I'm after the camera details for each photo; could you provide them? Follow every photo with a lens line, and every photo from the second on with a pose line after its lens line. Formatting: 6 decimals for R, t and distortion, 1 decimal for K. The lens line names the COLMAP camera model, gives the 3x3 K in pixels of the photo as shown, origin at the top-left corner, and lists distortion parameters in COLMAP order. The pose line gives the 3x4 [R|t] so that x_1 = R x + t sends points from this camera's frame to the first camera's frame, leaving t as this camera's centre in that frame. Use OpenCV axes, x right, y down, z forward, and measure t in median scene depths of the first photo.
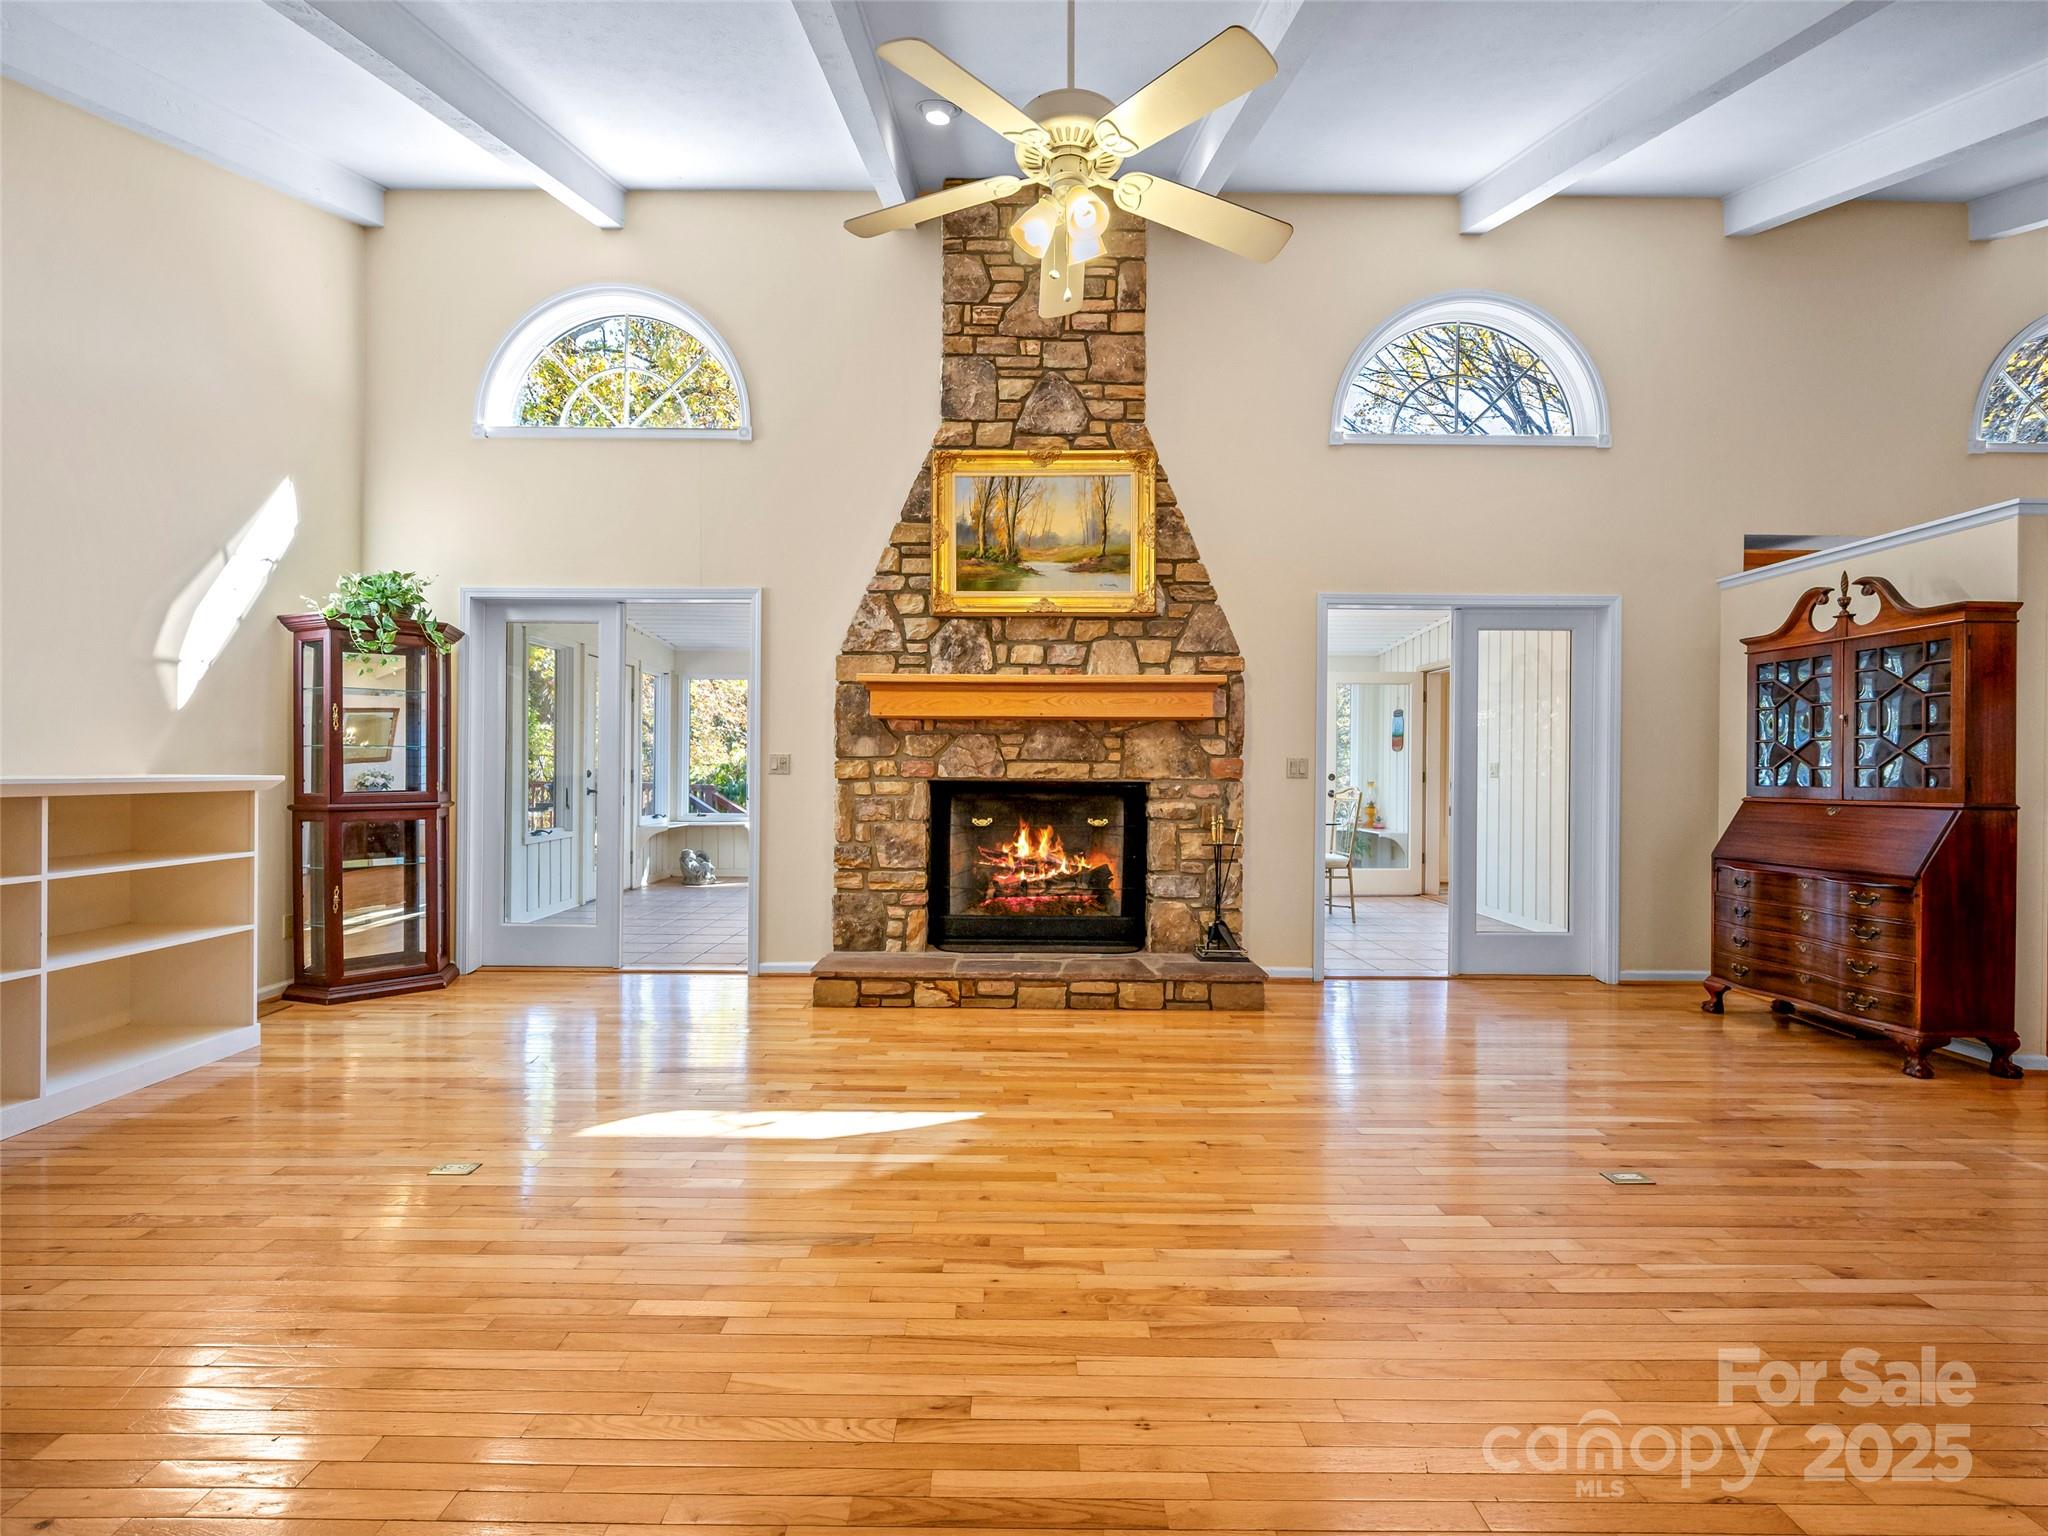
lens RADIAL K [[922.8, 0, 1009.1], [0, 922.8, 768.9], [0, 0, 1]] dist [0.001870, -0.000746]
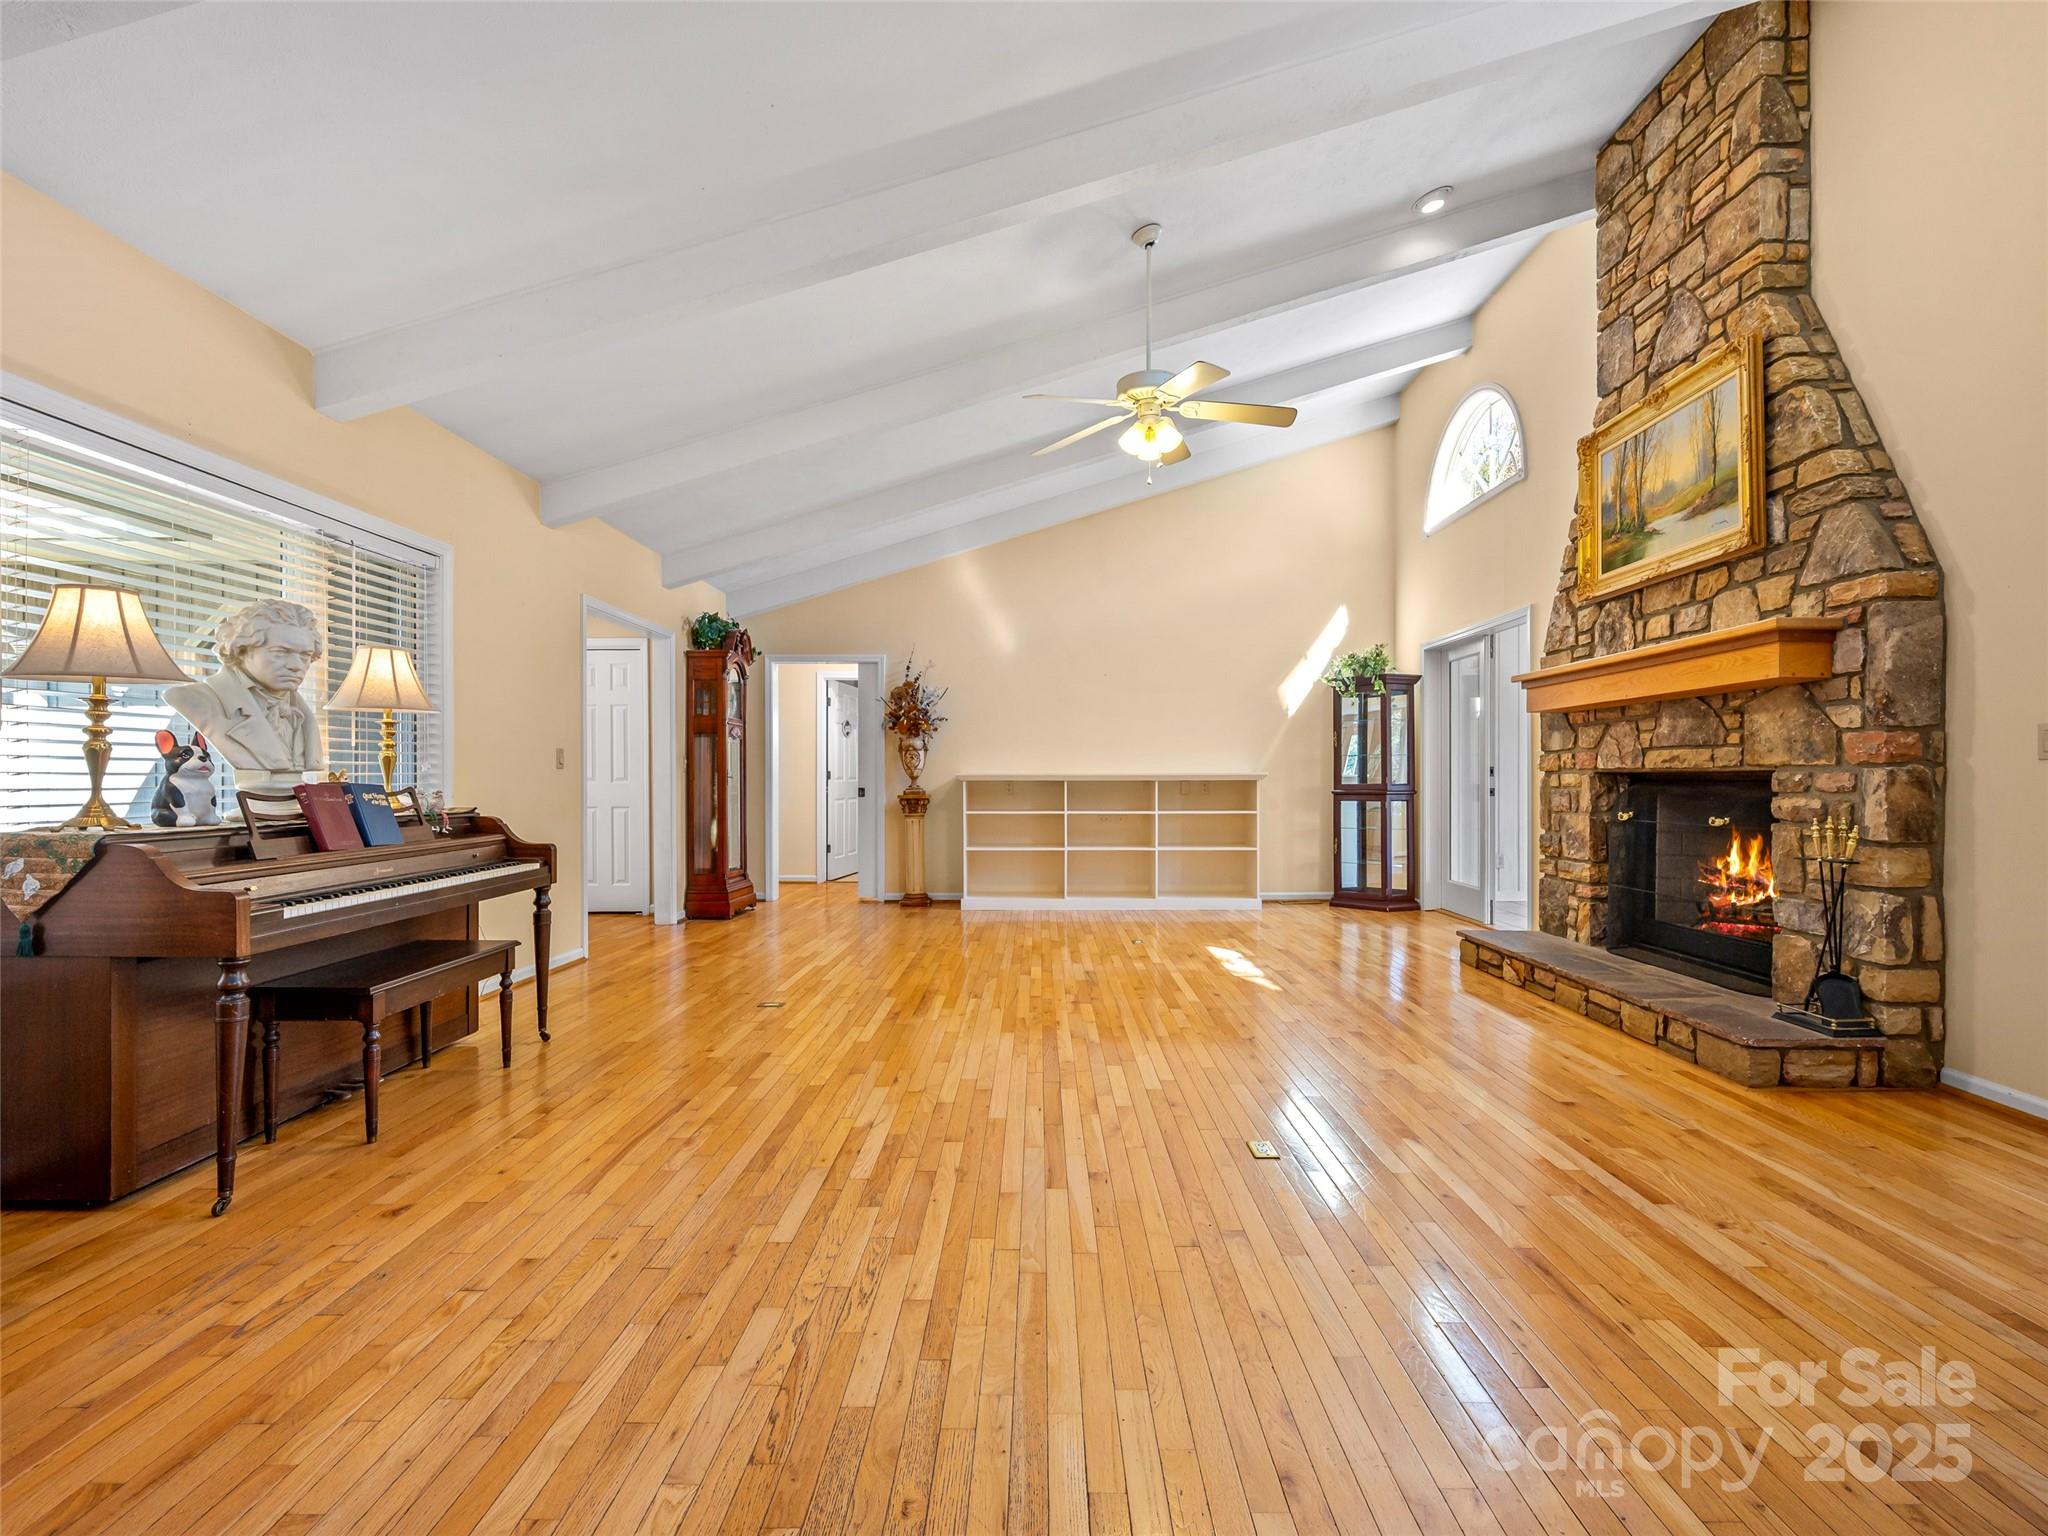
lens RADIAL K [[922.8, 0, 1008.2], [0, 922.8, 775.6], [0, 0, 1]] dist [0.001870, -0.000746]
pose [[-0.030893, -0.009471, -0.999478, 0.914628], [-0.000925, 0.999955, -0.009447, 0.026176], [0.999522, 0.000632, -0.030901, 0.410476]]
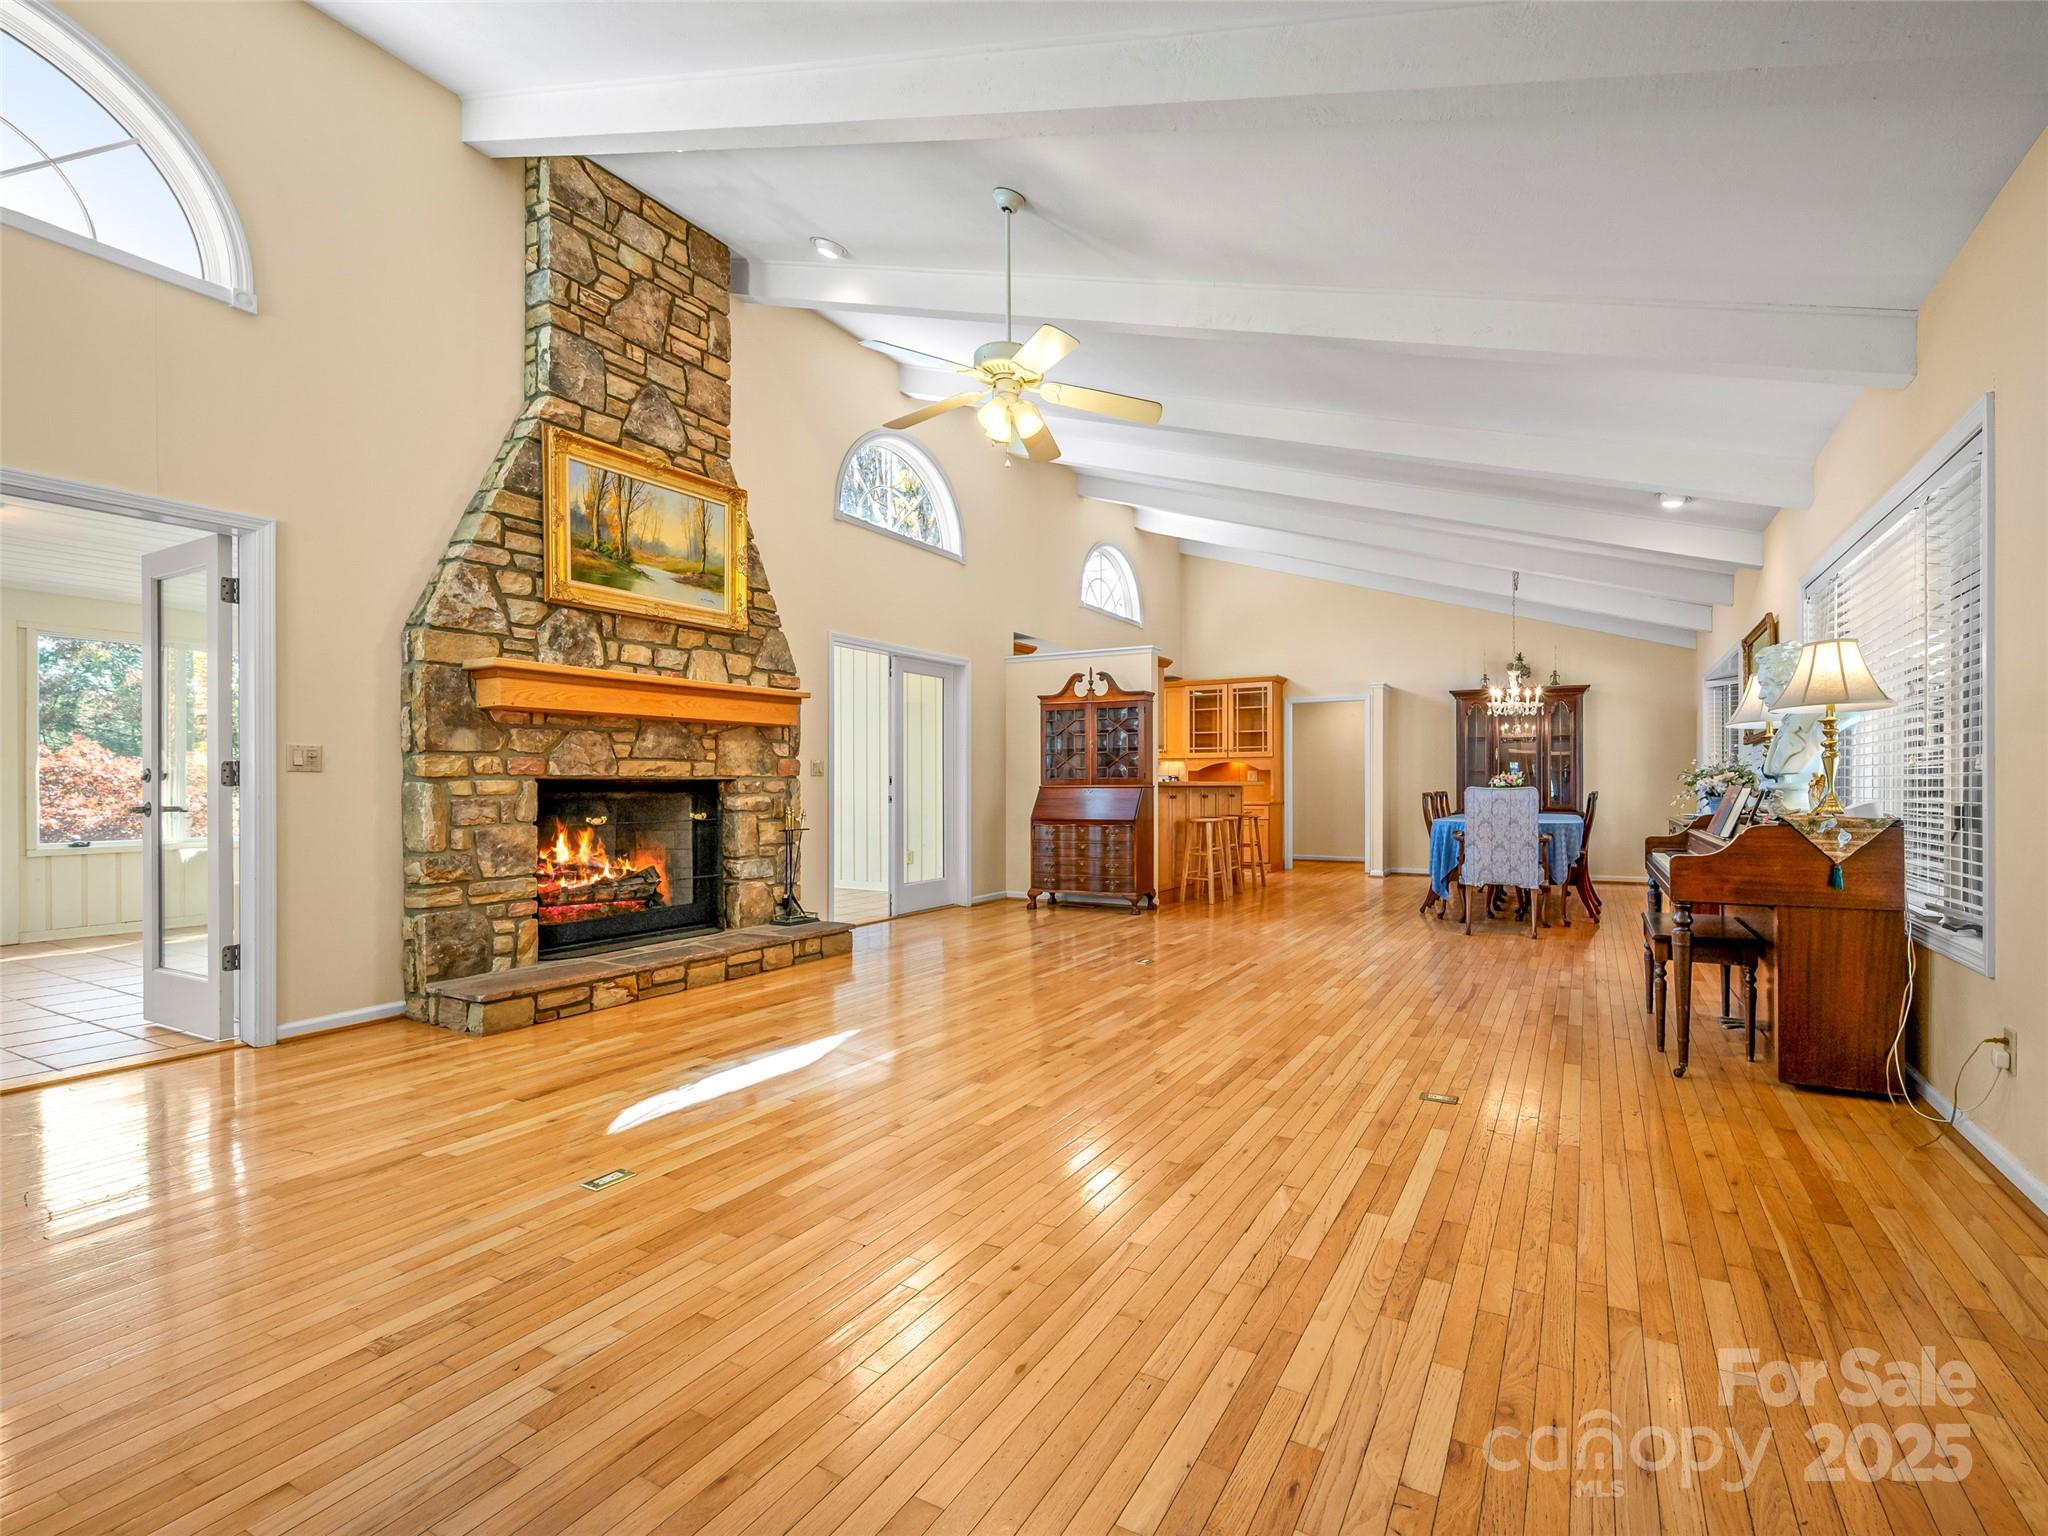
lens RADIAL K [[922.8, 0, 1133.7], [0, 922.8, 786.0], [0, 0, 1]] dist [0.001870, -0.000746]
pose [[0.439534, -0.011315, 0.898155, -0.657506], [0.006553, 0.999934, 0.009390, 0.015109], [-0.898202, 0.001759, 0.439579, 0.058398]]
